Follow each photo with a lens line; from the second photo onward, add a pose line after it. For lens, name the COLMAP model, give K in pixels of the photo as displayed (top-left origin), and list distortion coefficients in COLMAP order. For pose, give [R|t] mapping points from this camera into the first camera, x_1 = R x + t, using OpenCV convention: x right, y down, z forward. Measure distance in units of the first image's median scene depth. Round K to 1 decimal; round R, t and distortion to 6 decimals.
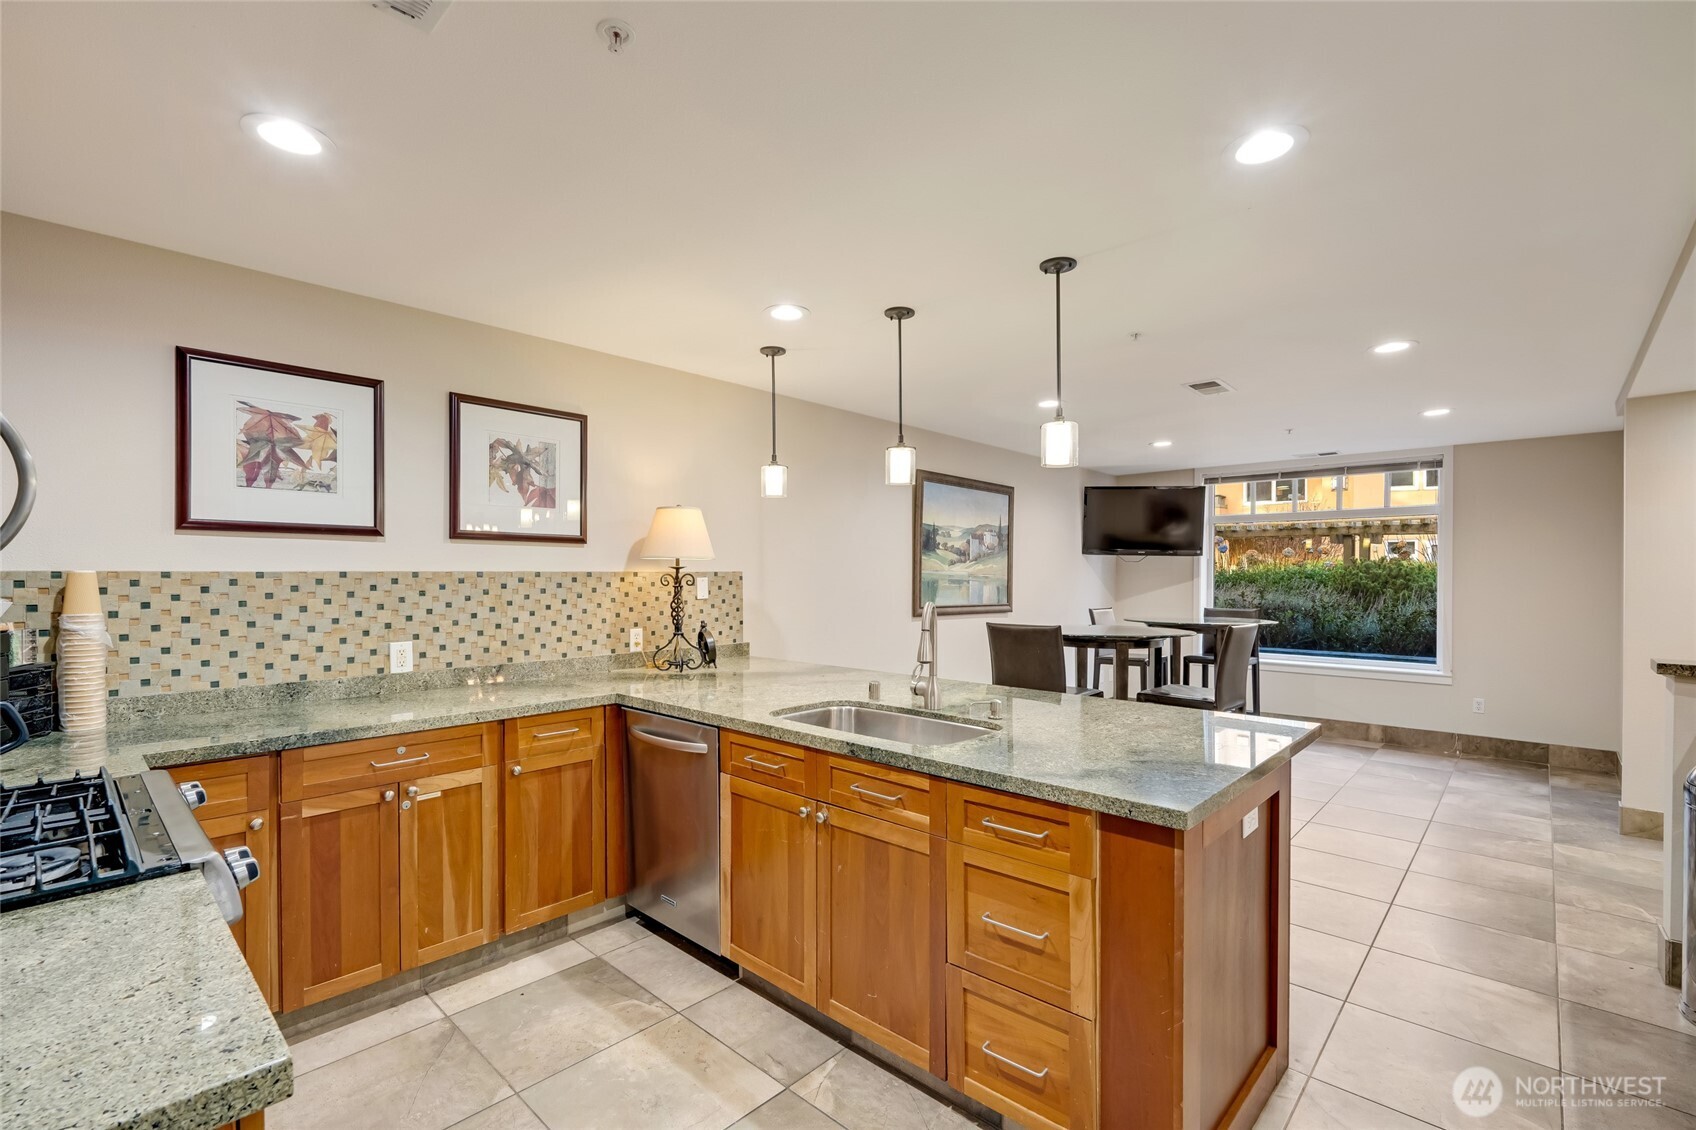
lens RADIAL K [[747.3, 0, 854.0], [0, 747.3, 576.2], [0, 0, 1]] dist [0.000822, 0.000012]
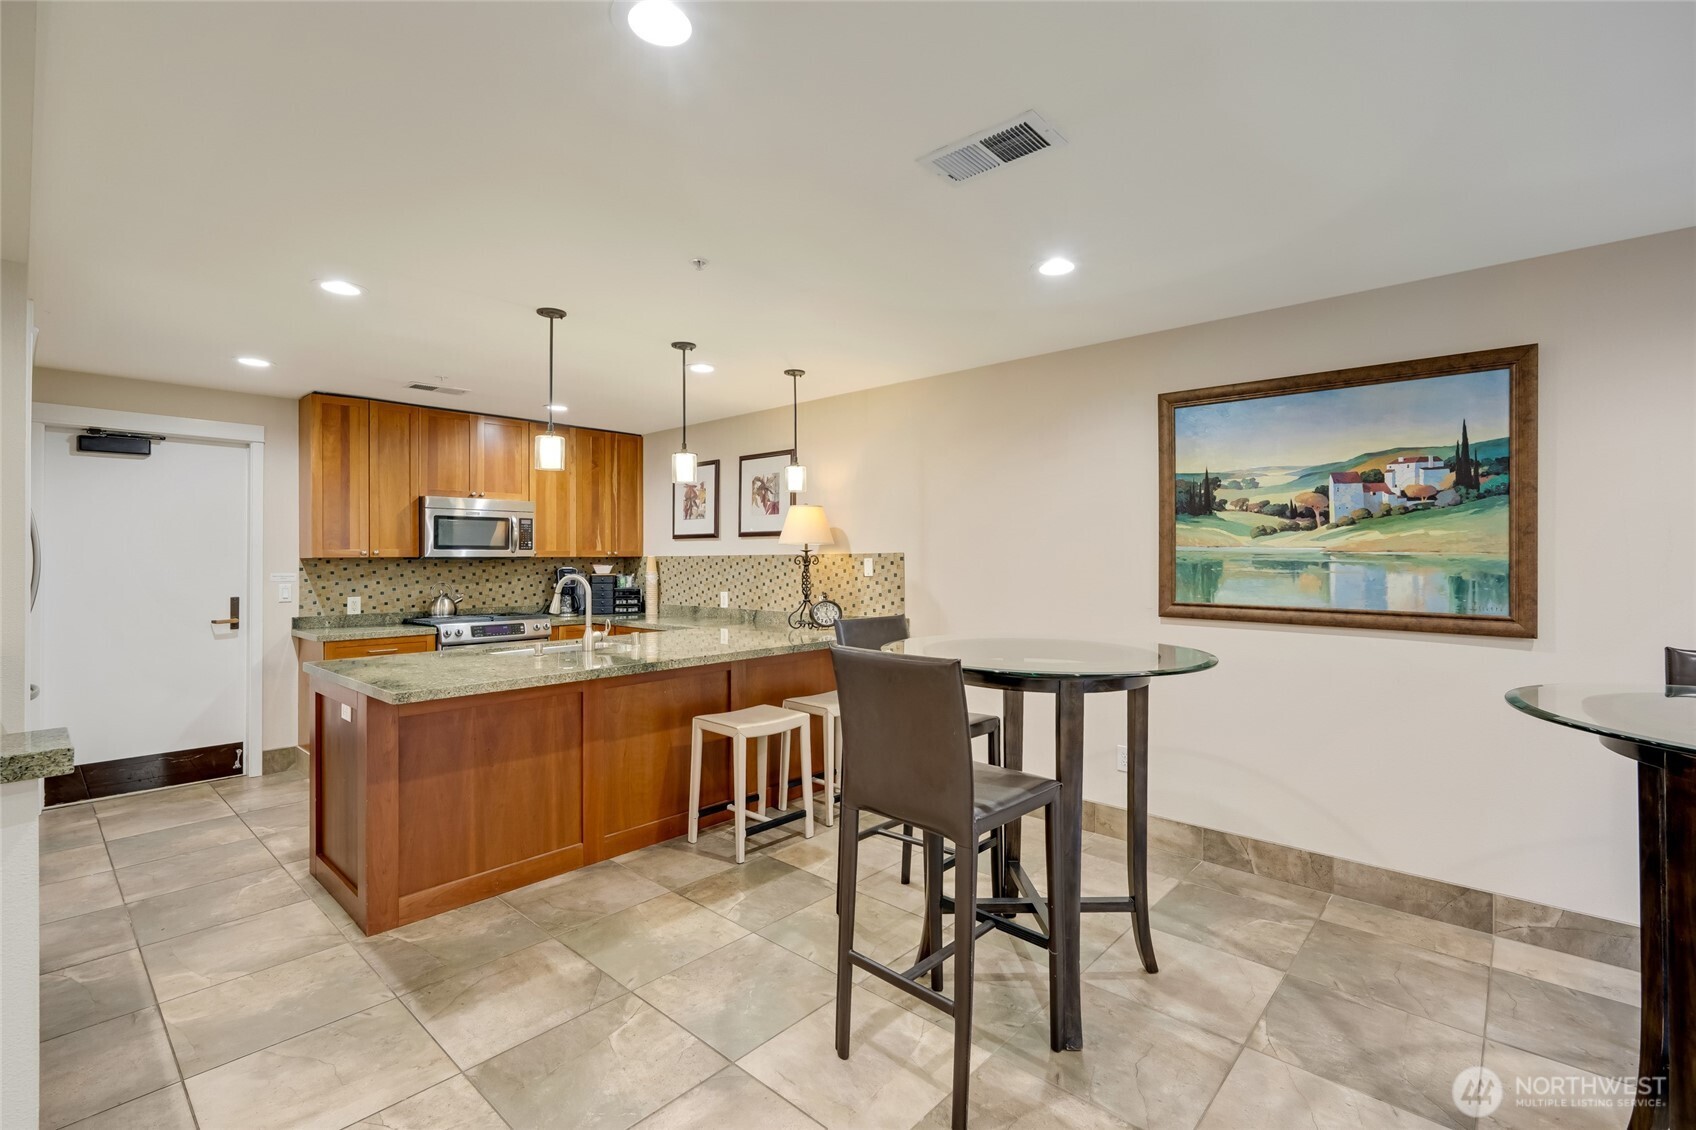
lens RADIAL K [[747.3, 0, 854.3], [0, 747.3, 559.8], [0, 0, 1]] dist [0.000822, 0.000012]
pose [[0.023885, -0.000333, -0.999715, 0.954277], [0.001567, 0.999999, -0.000295, 0.004315], [0.999713, -0.001559, 0.023886, 0.920860]]
